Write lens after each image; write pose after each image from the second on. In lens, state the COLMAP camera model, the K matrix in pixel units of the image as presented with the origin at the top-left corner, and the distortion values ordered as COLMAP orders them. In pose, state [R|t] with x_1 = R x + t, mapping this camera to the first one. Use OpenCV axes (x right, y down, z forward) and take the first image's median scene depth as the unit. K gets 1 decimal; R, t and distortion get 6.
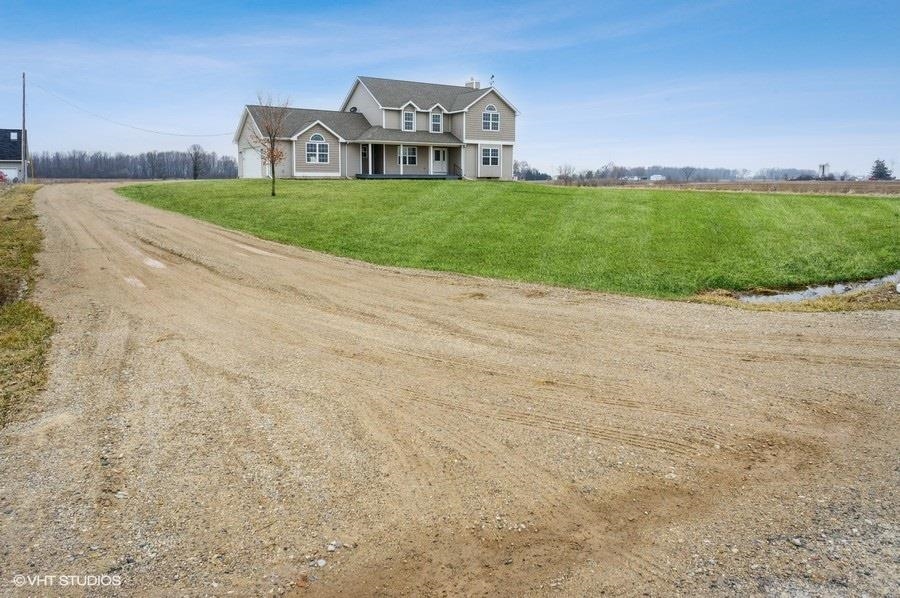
lens RADIAL K [[639.9, 0, 450.4], [0, 639.9, 297.8], [0, 0, 1]] dist [0.027007, -0.000852]
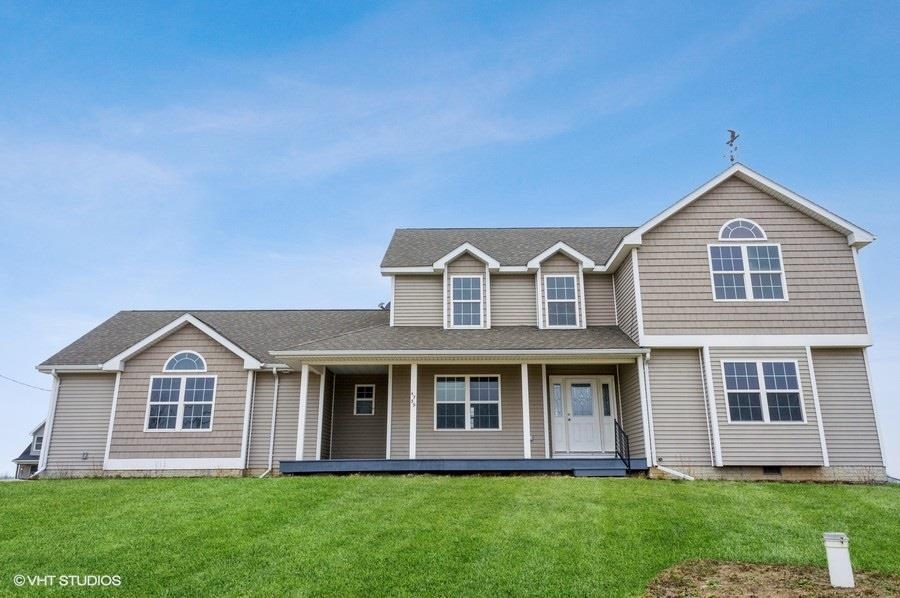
lens RADIAL K [[639.9, 0, 452.2], [0, 639.9, 297.8], [0, 0, 1]] dist [0.027007, -0.000852]
pose [[0.831750, -0.151814, -0.533988, 0.107548], [-0.095263, 0.908583, -0.406696, -0.135460], [0.546915, 0.389139, 0.741252, 0.728391]]
